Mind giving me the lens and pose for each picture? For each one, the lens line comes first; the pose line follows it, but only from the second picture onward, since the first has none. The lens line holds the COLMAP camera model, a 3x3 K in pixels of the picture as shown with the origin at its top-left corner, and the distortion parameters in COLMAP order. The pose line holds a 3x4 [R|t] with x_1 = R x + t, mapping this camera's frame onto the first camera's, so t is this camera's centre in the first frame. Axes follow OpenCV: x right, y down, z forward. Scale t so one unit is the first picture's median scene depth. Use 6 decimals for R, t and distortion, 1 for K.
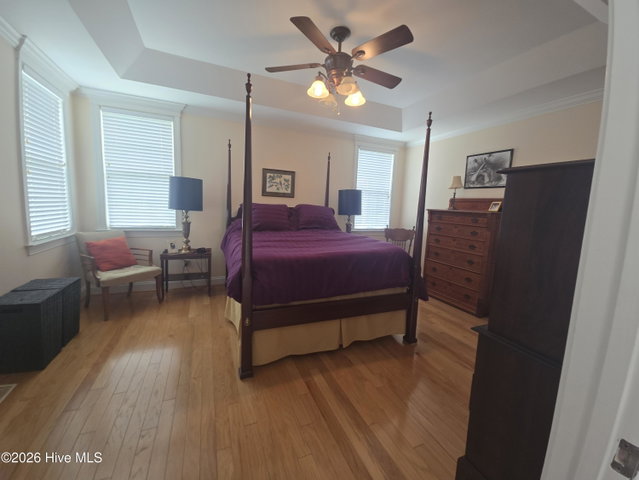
lens RADIAL K [[260.4, 0, 318.5], [0, 260.4, 236.1], [0, 0, 1]] dist [0.002210, -0.003183]
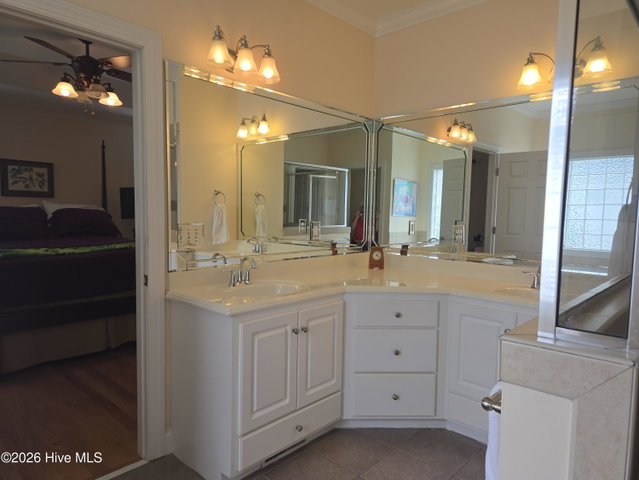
lens RADIAL K [[431.2, 0, 320.1], [0, 431.2, 244.0], [0, 0, 1]] dist [0.042904, -0.016805]
pose [[0.913788, -0.055383, 0.402399, 0.095963], [0.068657, 0.997466, -0.018625, 0.063826], [-0.400348, 0.044646, 0.915275, -0.472192]]
